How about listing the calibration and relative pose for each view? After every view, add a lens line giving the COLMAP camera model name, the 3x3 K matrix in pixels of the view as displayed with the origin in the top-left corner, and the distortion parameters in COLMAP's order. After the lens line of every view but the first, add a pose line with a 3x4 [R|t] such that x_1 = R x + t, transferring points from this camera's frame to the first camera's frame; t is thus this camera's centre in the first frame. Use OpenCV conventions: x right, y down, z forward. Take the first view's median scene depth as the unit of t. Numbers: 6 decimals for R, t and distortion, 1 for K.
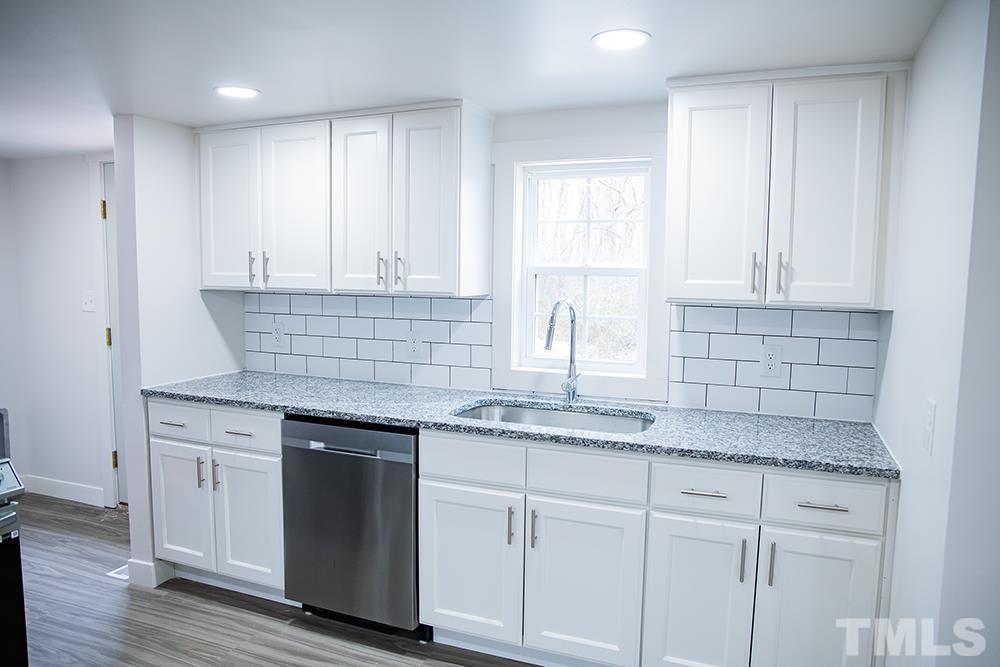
lens RADIAL K [[689.3, 0, 500.0], [0, 689.3, 333.5], [0, 0, 1]] dist [-0.106693, 0.071471]
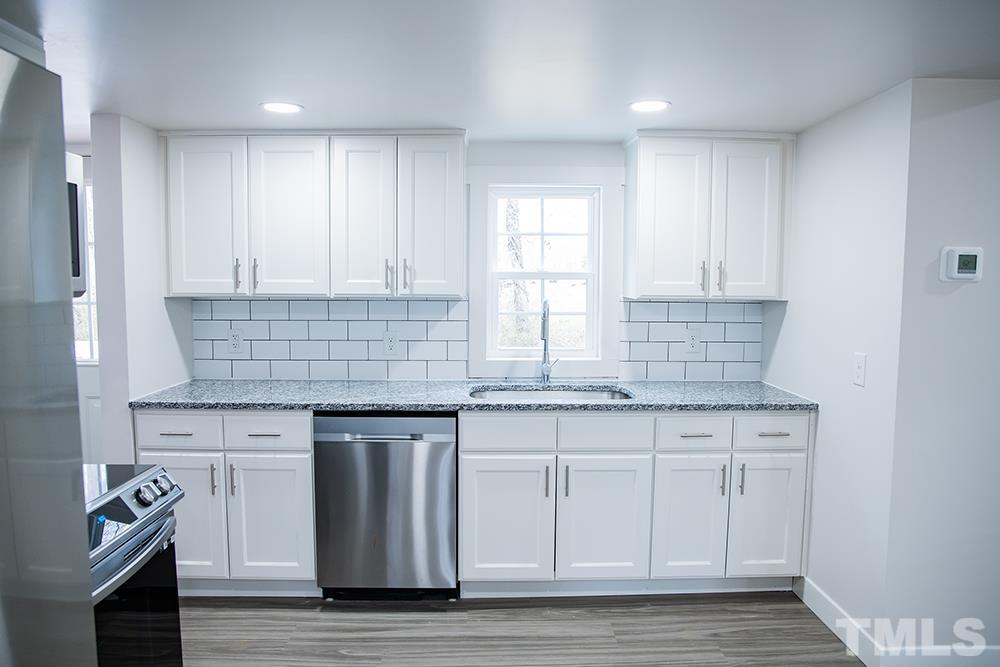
lens RADIAL K [[689.3, 0, 500.0], [0, 689.3, 333.5], [0, 0, 1]] dist [-0.106693, 0.071471]
pose [[0.917006, -0.038984, 0.396963, -0.461085], [0.041743, 0.999127, 0.001691, 0.006594], [-0.396683, 0.015020, 0.917833, -0.091320]]
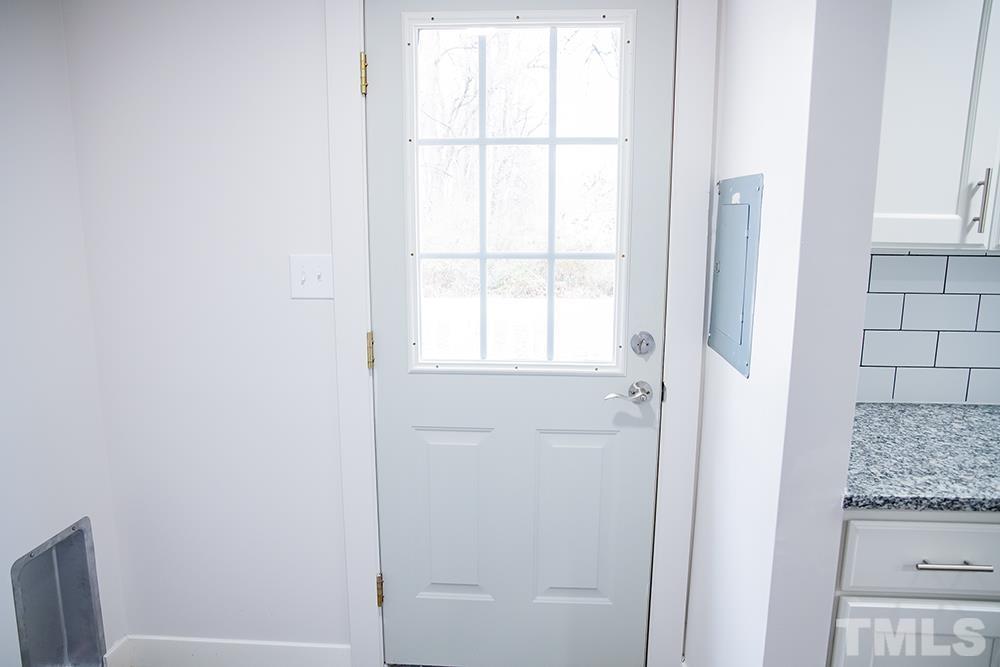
lens RADIAL K [[689.3, 0, 500.0], [0, 689.3, 333.5], [0, 0, 1]] dist [-0.106693, 0.071471]
pose [[0.946149, -0.061157, 0.317901, -0.939271], [0.033648, 0.995253, 0.091320, -0.069953], [-0.321977, -0.075706, 0.943716, 0.739017]]
